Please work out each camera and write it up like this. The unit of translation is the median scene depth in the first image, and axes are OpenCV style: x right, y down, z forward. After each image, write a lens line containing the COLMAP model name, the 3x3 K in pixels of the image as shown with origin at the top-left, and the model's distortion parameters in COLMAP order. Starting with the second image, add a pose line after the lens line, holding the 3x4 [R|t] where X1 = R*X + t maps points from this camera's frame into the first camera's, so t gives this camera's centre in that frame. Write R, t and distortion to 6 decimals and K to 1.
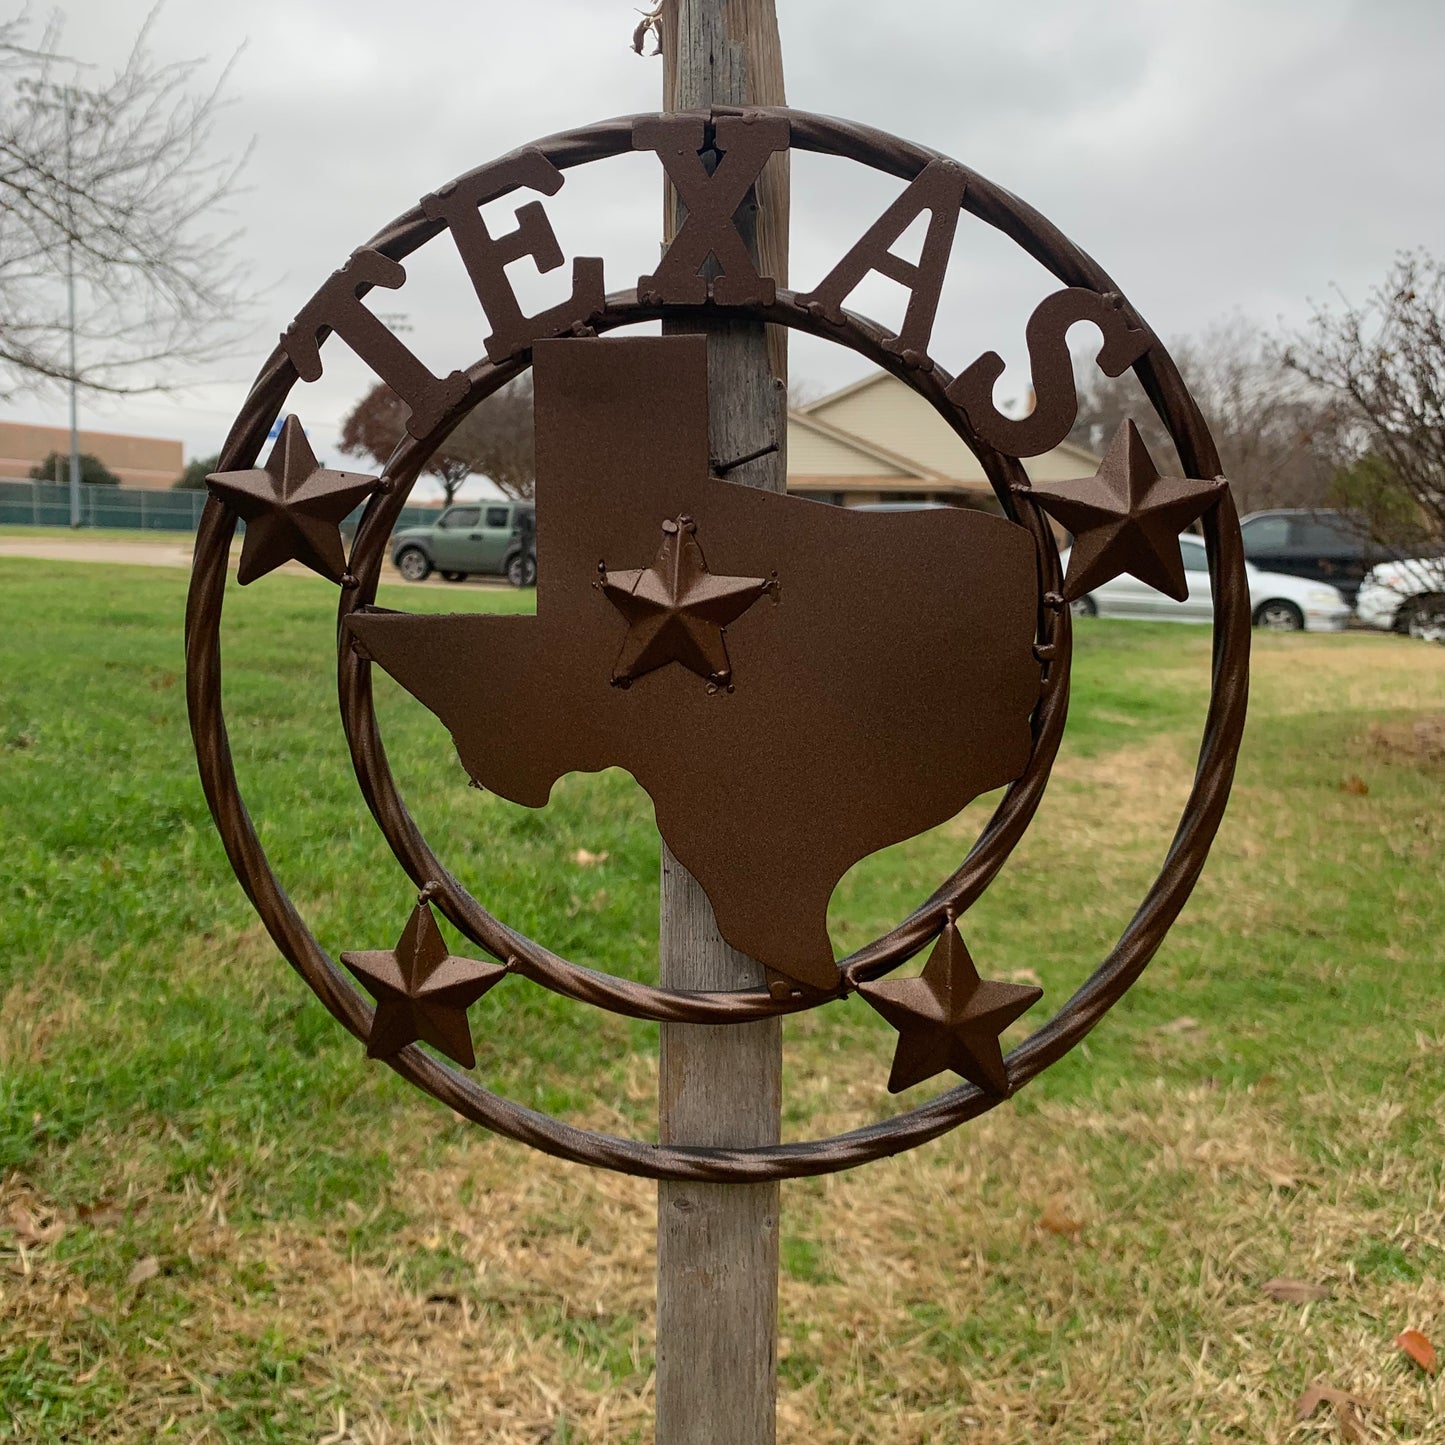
lens RADIAL K [[1506.9, 0, 704.3], [0, 1506.9, 741.5], [0, 0, 1]] dist [-0.003130, 0.000000]
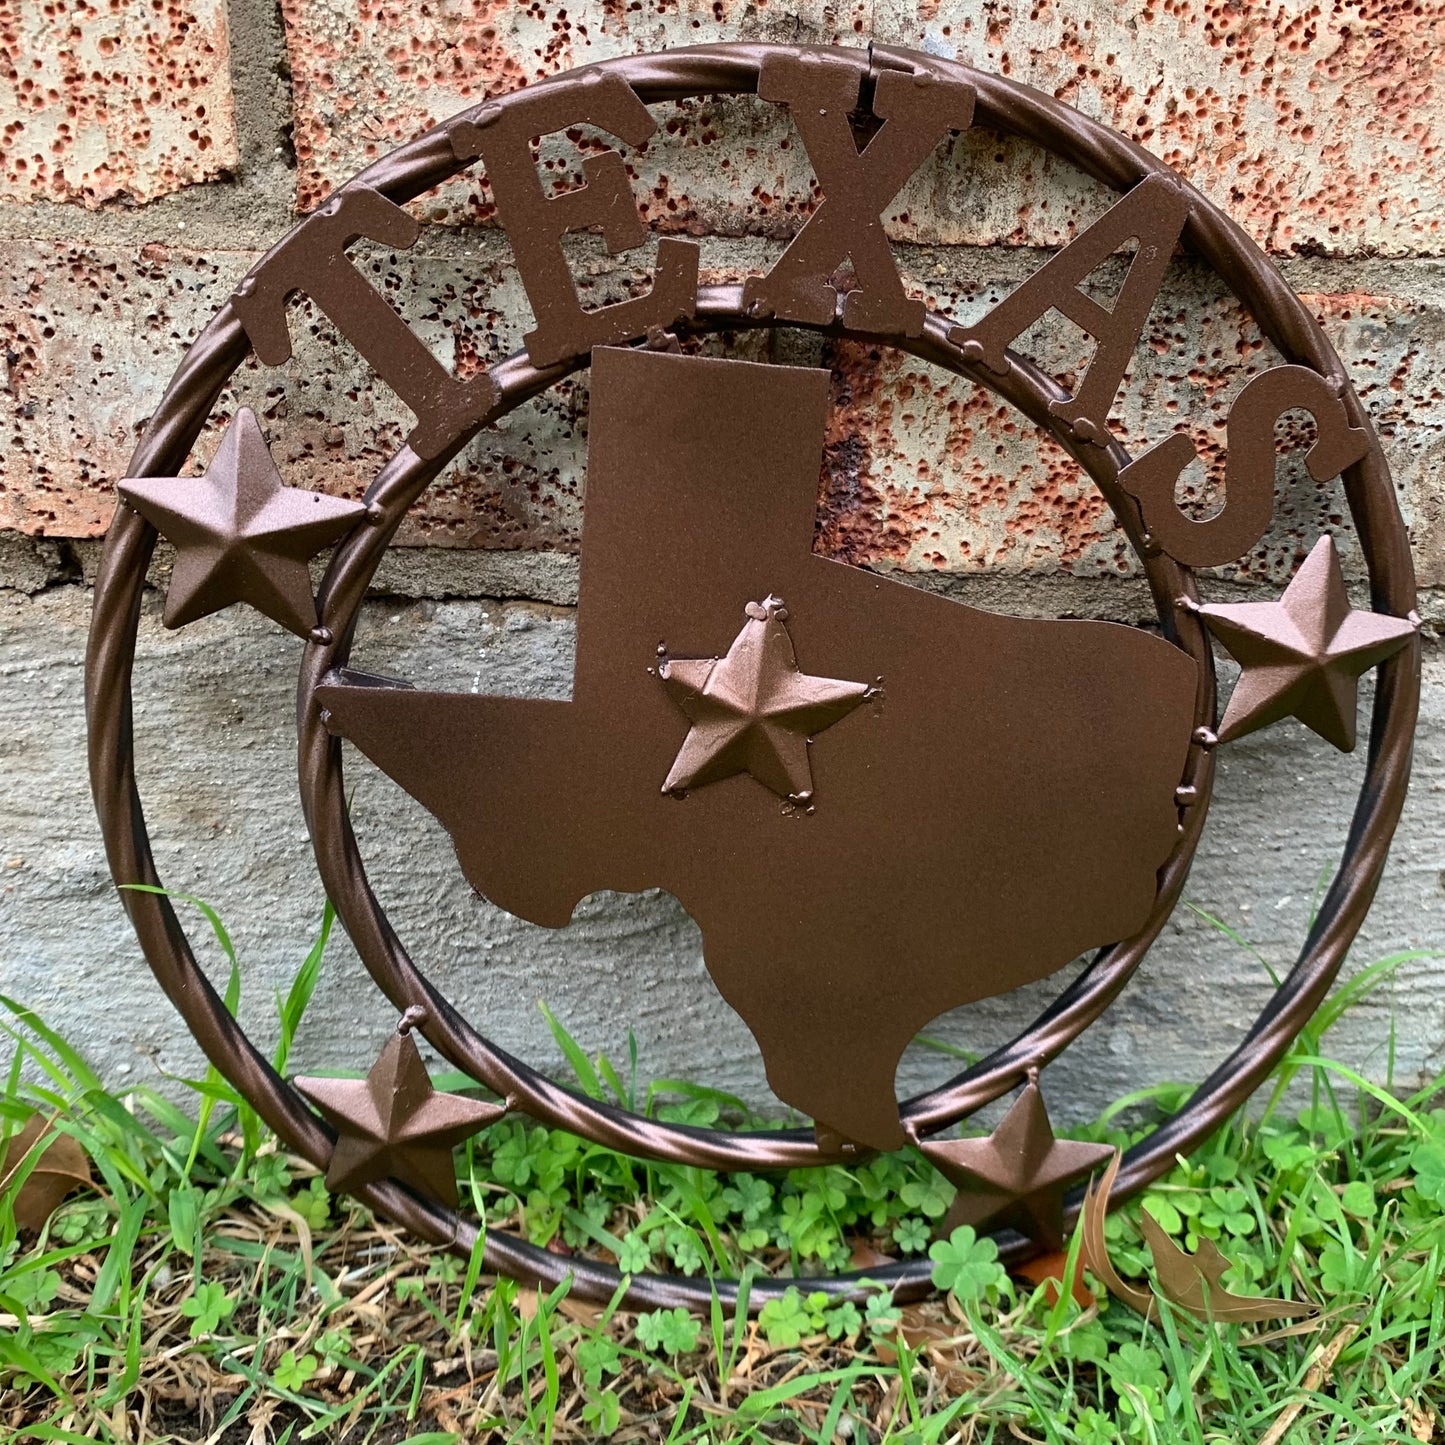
lens RADIAL K [[1506.9, 0, 753.3], [0, 1506.9, 728.3], [0, 0, 1]] dist [-0.003130, 0.000000]
pose [[0.979785, 0.044757, 0.194982, -0.060916], [-0.090309, 0.968644, 0.231458, -0.092788], [-0.178509, -0.244388, 0.953105, 0.083832]]
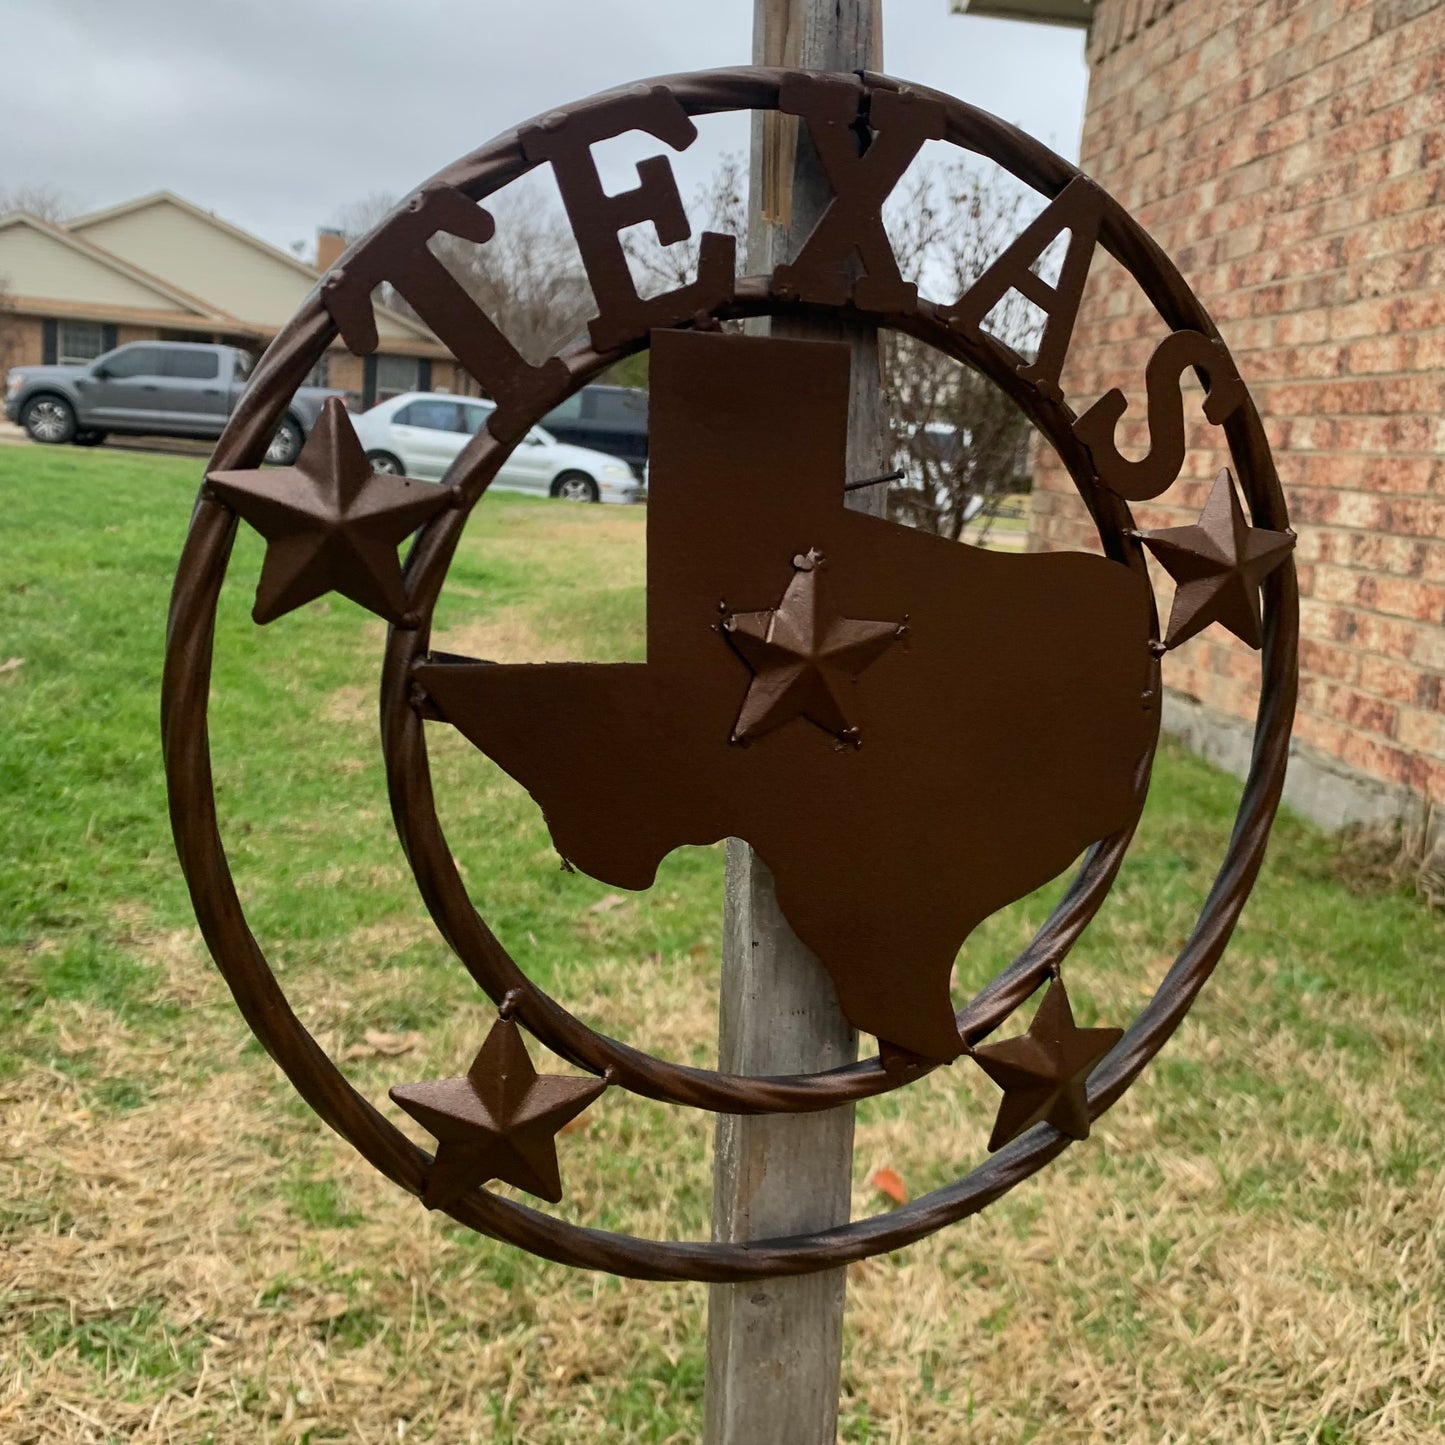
lens RADIAL K [[1506.9, 0, 739.3], [0, 1506.9, 742.3], [0, 0, 1]] dist [-0.003130, 0.000000]
pose [[0.883296, -0.040920, 0.467027, -0.162649], [-0.003684, 0.995547, 0.094194, -0.042616], [-0.468802, -0.084922, 0.879212, 0.085841]]
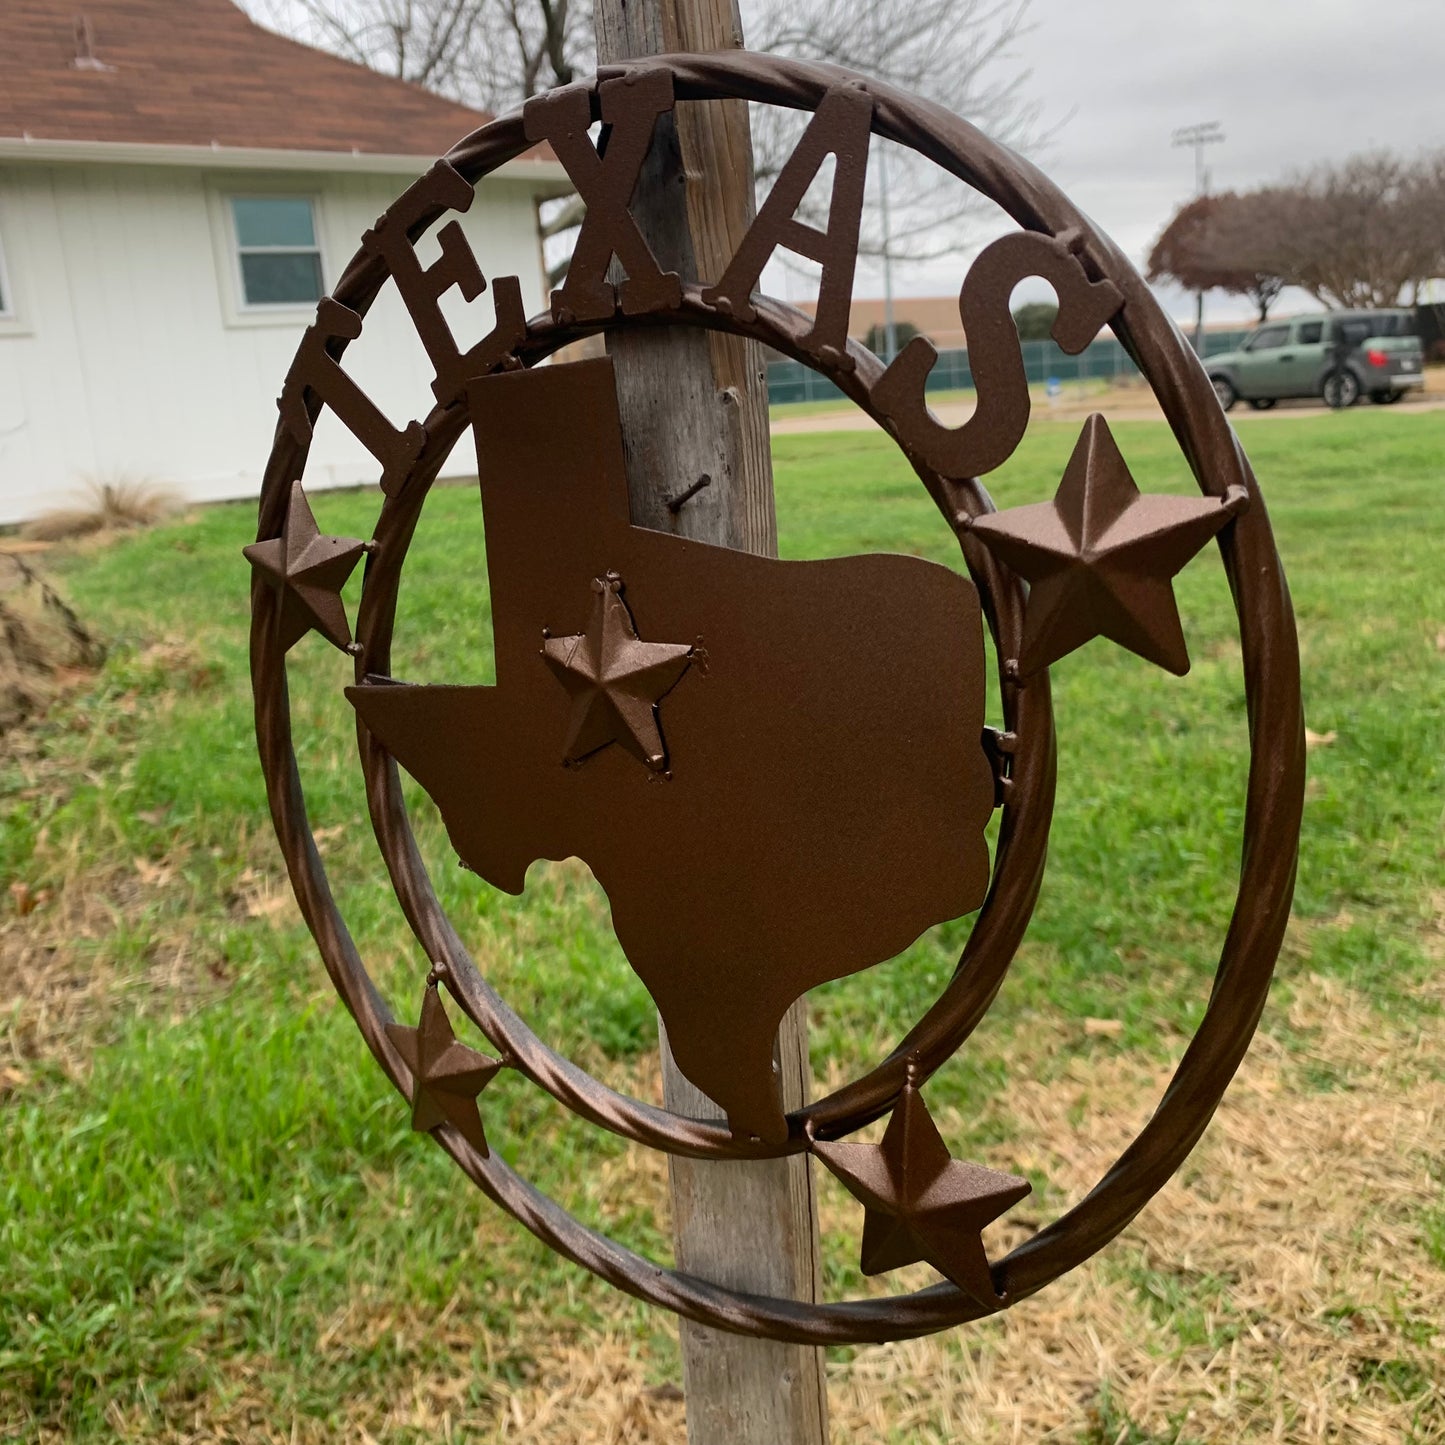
lens RADIAL K [[1506.9, 0, 705.5], [0, 1506.9, 741.3], [0, 0, 1]] dist [-0.003130, 0.000000]
pose [[0.860989, 0.008441, -0.508553, 0.162334], [0.044506, 0.994777, 0.091860, -0.045935], [0.506672, -0.101724, 0.856117, 0.102321]]
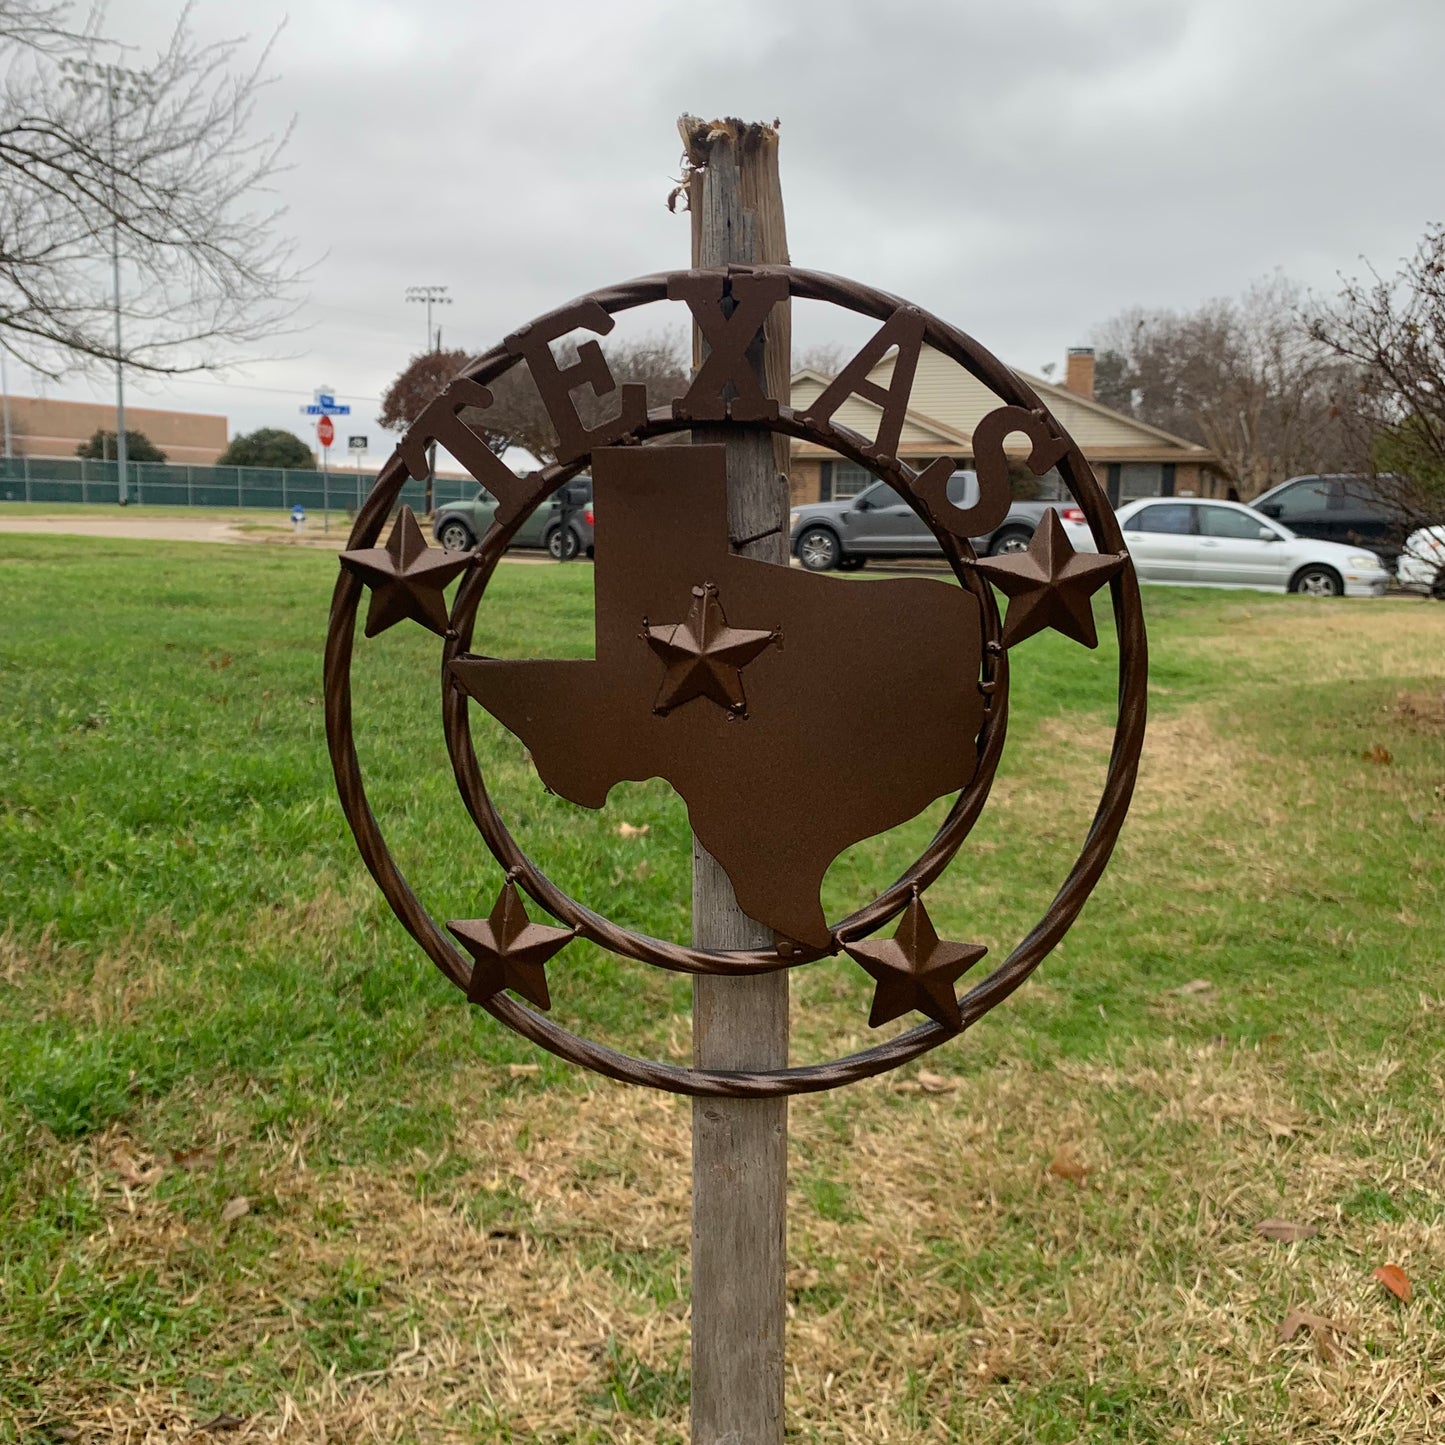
lens RADIAL K [[1506.9, 0, 708.1], [0, 1506.9, 740.2], [0, 0, 1]] dist [-0.003130, 0.000000]
pose [[0.999696, -0.006376, -0.023816, 0.005545], [0.006853, 0.999777, 0.019994, -0.014469], [0.023683, -0.020151, 0.999516, -0.103889]]
